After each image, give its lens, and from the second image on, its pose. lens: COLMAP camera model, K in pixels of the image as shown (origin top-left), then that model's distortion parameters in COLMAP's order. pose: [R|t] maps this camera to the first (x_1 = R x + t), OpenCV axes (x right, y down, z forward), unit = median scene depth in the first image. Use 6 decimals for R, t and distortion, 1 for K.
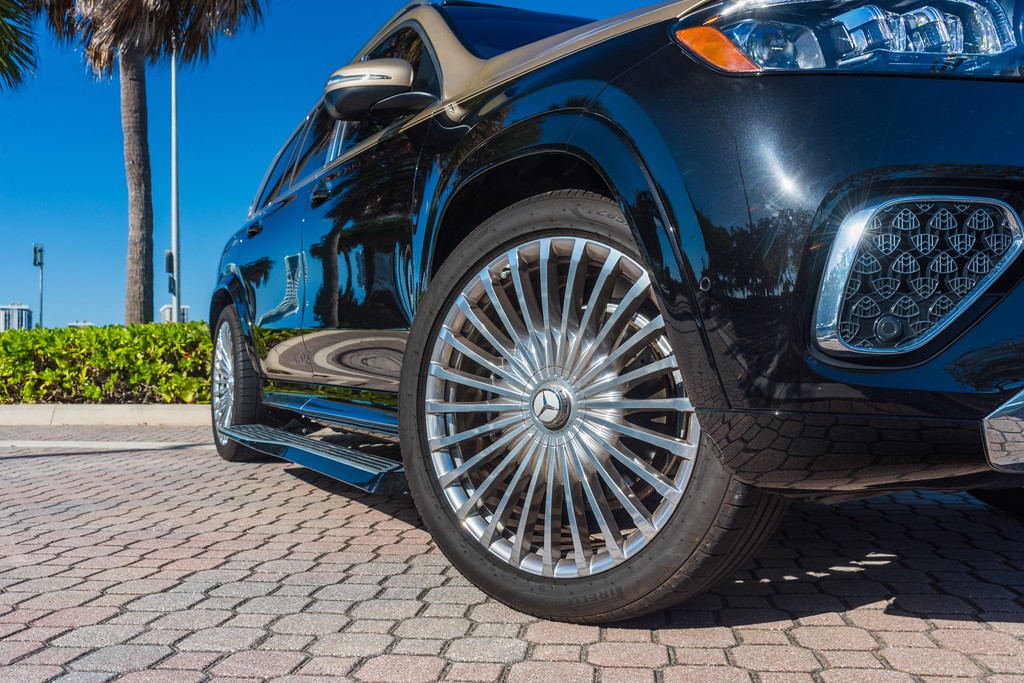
lens RADIAL K [[1242.1, 0, 427.4], [0, 1242.1, 414.1], [0, 0, 1]] dist [-0.025006, 0.015648]
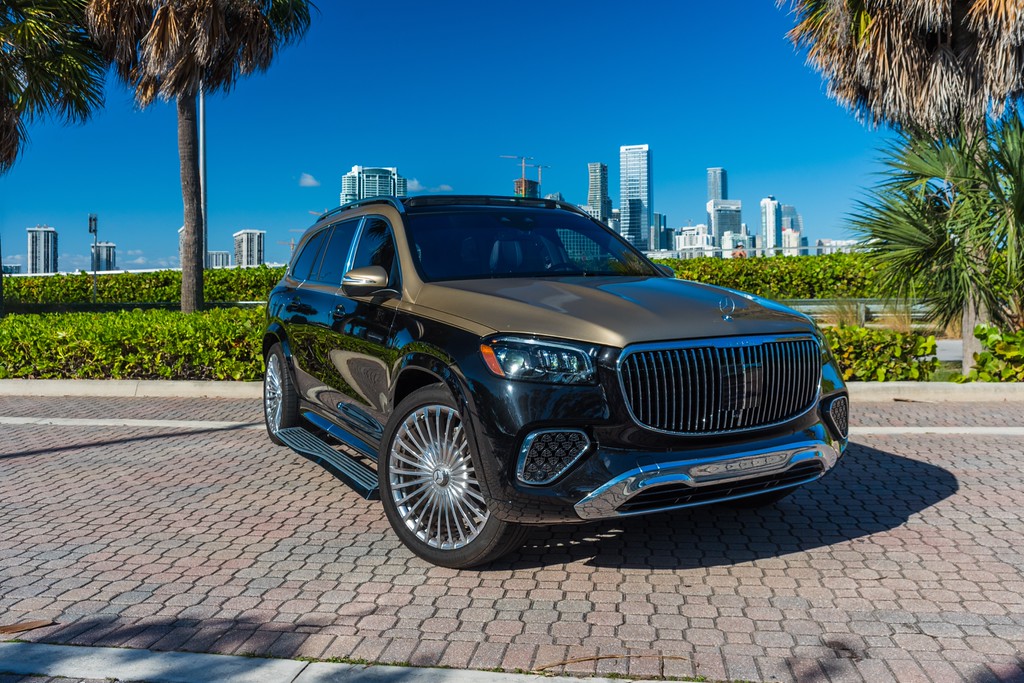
lens RADIAL K [[1767.1, 0, 377.2], [0, 1767.1, 274.1], [0, 0, 1]] dist [-0.054713, 0.131071]
pose [[0.998534, -0.003353, -0.054018, 0.077918], [0.005628, 0.999101, 0.042022, -0.255512], [0.053828, -0.042264, 0.997655, -1.119854]]
